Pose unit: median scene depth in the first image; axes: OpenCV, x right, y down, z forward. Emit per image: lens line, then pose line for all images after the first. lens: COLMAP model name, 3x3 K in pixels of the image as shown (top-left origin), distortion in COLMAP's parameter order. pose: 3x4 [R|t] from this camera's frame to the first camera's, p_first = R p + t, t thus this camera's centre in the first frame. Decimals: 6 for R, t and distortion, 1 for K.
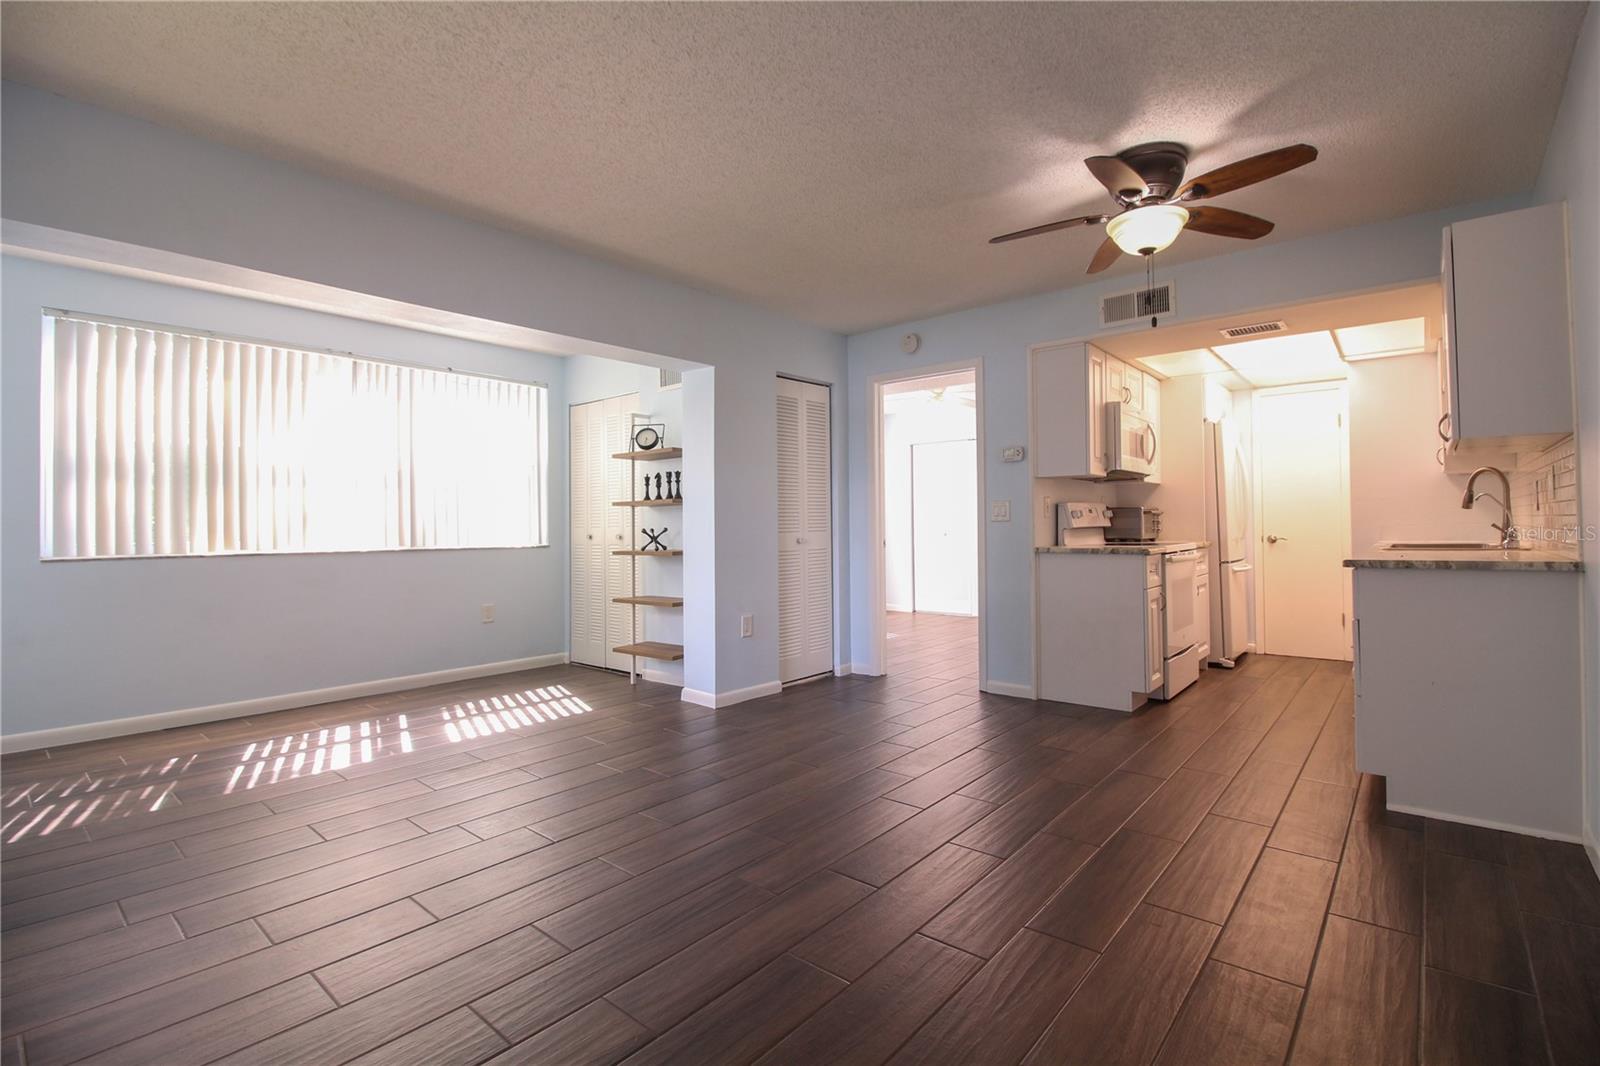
lens RADIAL K [[729.9, 0, 803.3], [0, 729.9, 515.2], [0, 0, 1]] dist [-0.020952, -0.001224]
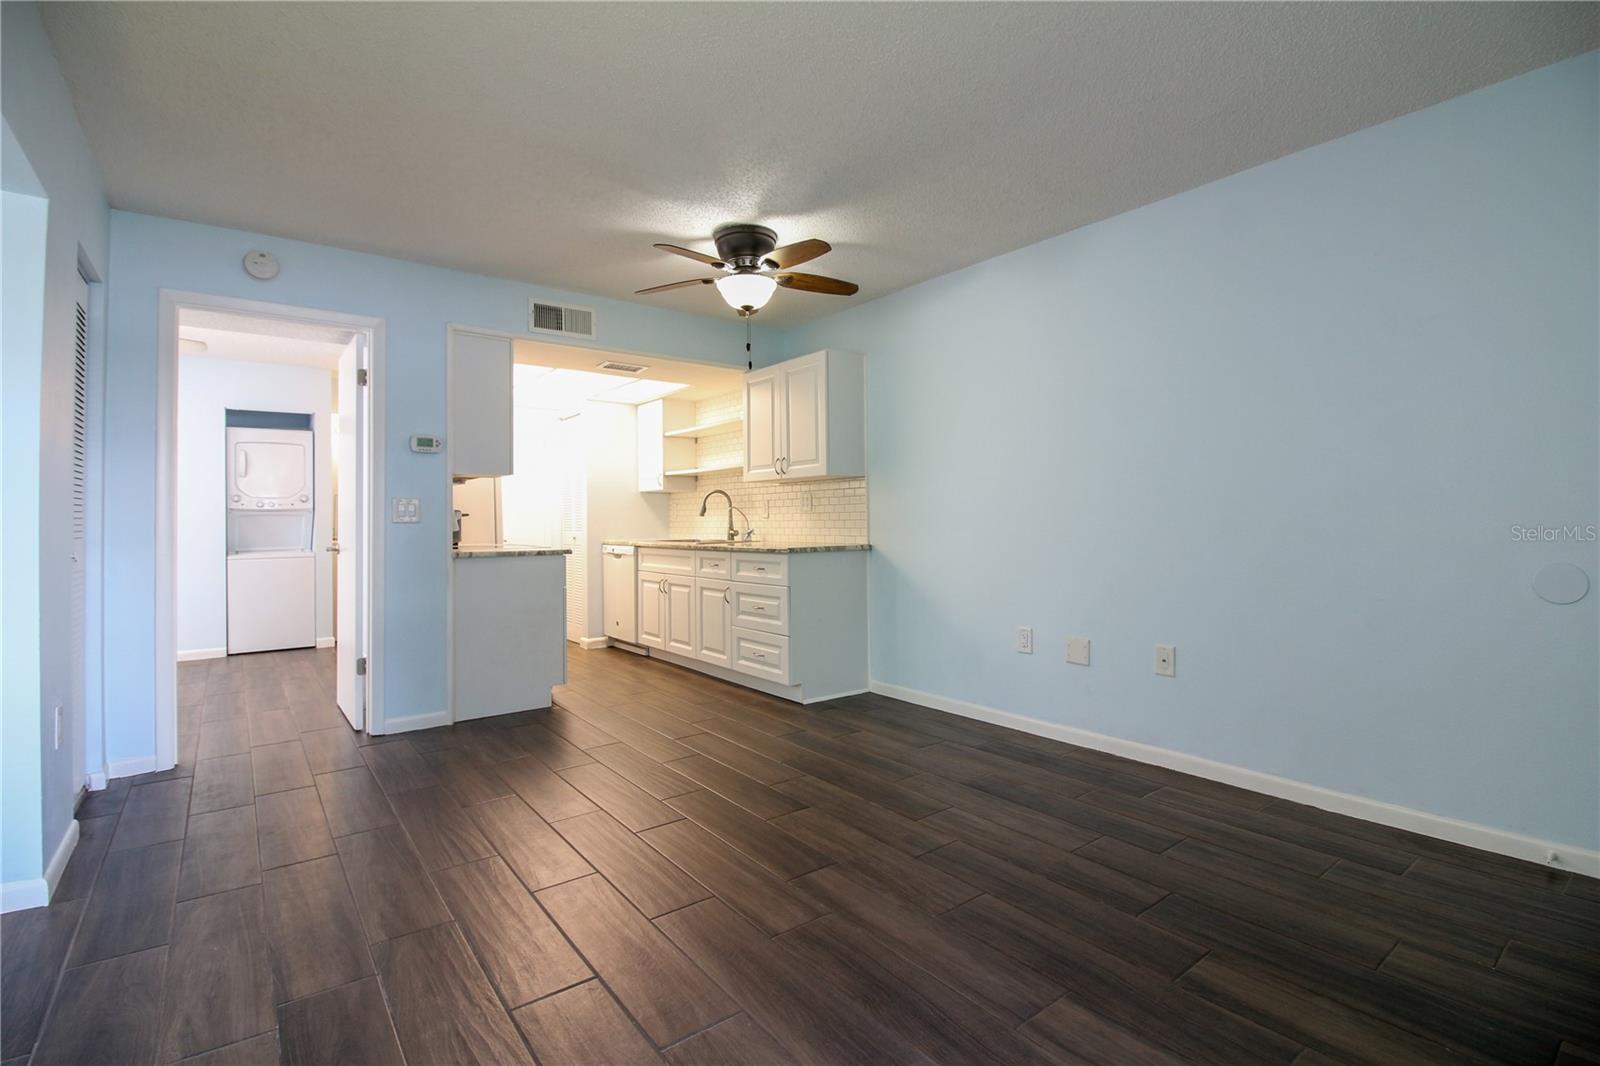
lens RADIAL K [[735.4, 0, 803.9], [0, 735.4, 514.4], [0, 0, 1]] dist [-0.009477, -0.000908]
pose [[0.202664, 0.020738, 0.979029, -0.554340], [-0.006244, 0.999783, -0.019885, 0.015529], [-0.979229, -0.002084, 0.202749, 0.470480]]
